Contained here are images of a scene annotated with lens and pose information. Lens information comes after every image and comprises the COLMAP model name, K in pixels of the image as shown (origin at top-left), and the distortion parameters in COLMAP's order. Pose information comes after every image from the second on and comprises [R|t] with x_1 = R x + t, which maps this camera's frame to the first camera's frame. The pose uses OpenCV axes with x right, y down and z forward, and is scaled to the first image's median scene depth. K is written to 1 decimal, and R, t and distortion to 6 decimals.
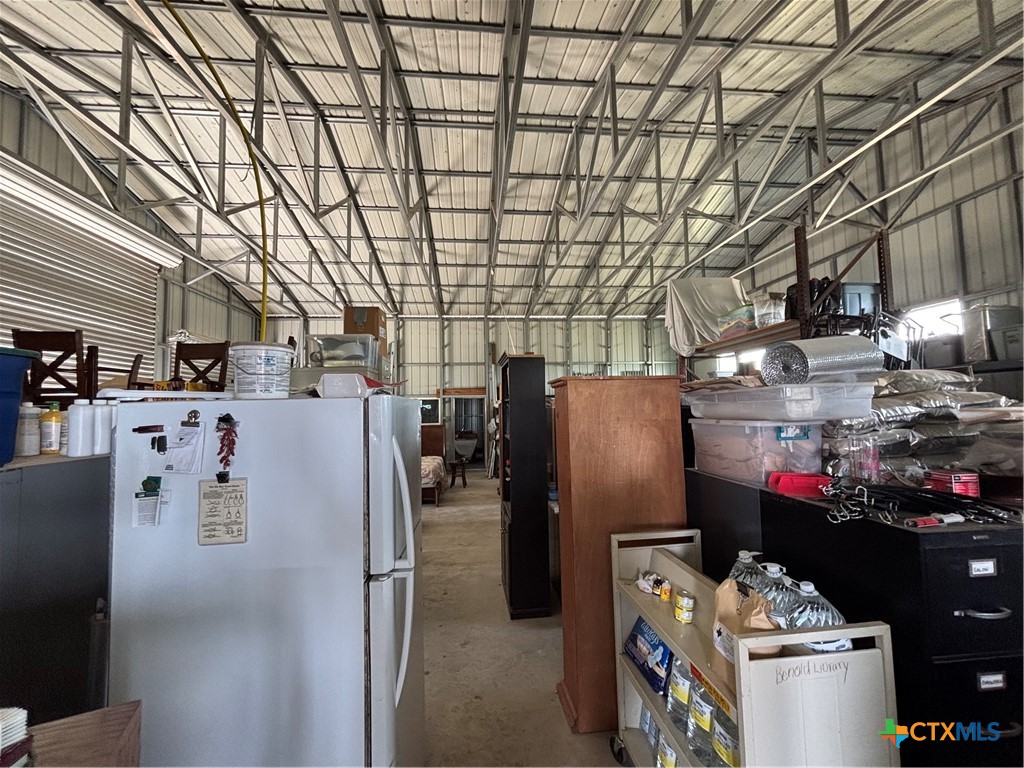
lens RADIAL K [[416.6, 0, 514.6], [0, 416.6, 384.8], [0, 0, 1]] dist [0.003130, -0.000560]
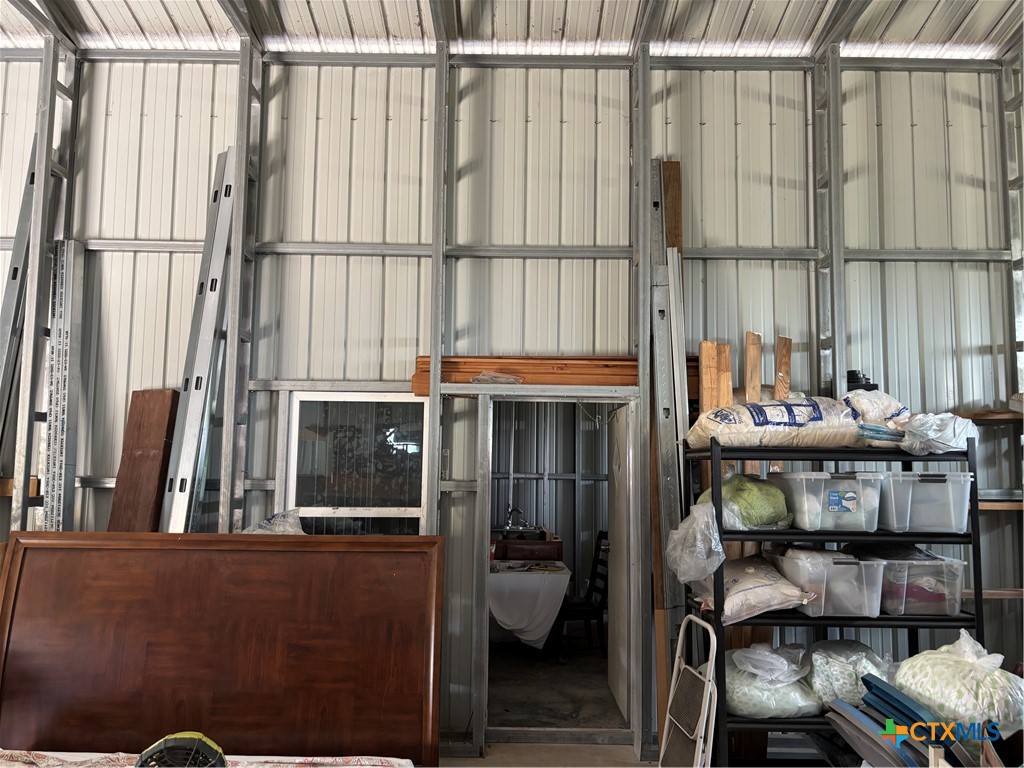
lens RADIAL K [[817.8, 0, 513.5], [0, 817.8, 379.4], [0, 0, 1]] dist [0.065217, -0.068028]
pose [[0.994446, 0.020995, -0.103136, -0.147933], [-0.024857, 0.999031, -0.036309, 0.062431], [0.102273, 0.038671, 0.994004, 0.940328]]
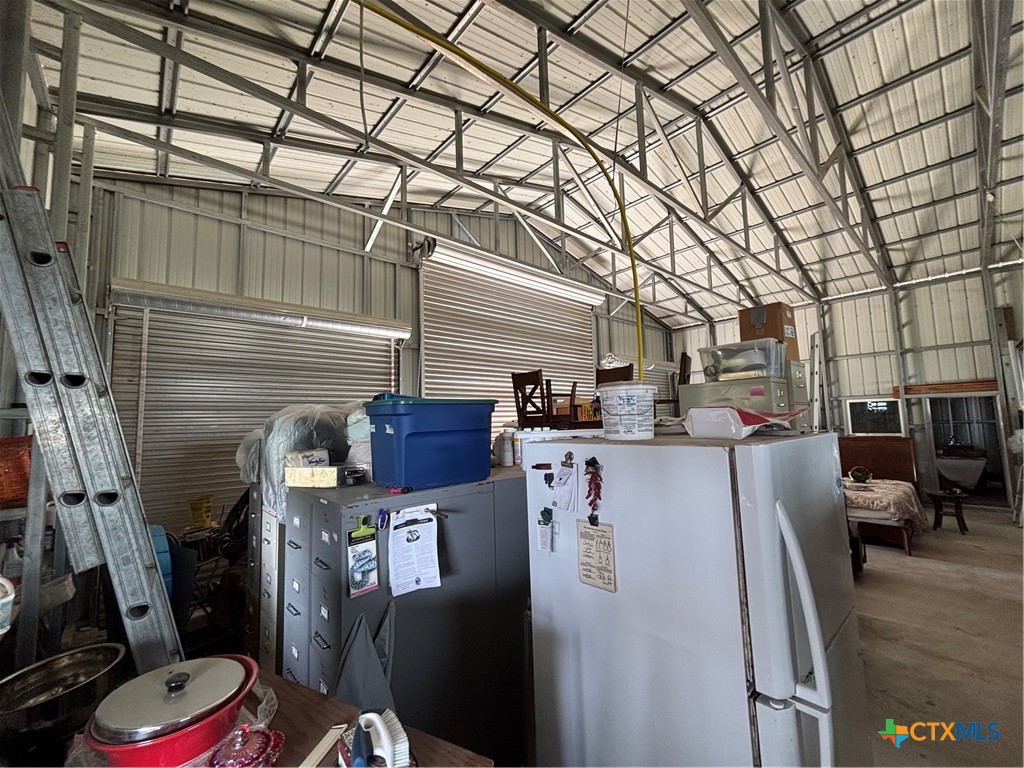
lens RADIAL K [[416.6, 0, 511.4], [0, 416.6, 384.0], [0, 0, 1]] dist [0.003130, -0.000560]
pose [[0.593008, -0.069452, -0.802196, 0.005321], [0.065187, 0.997144, -0.038142, -0.016828], [0.802554, -0.029674, 0.595842, 0.046561]]
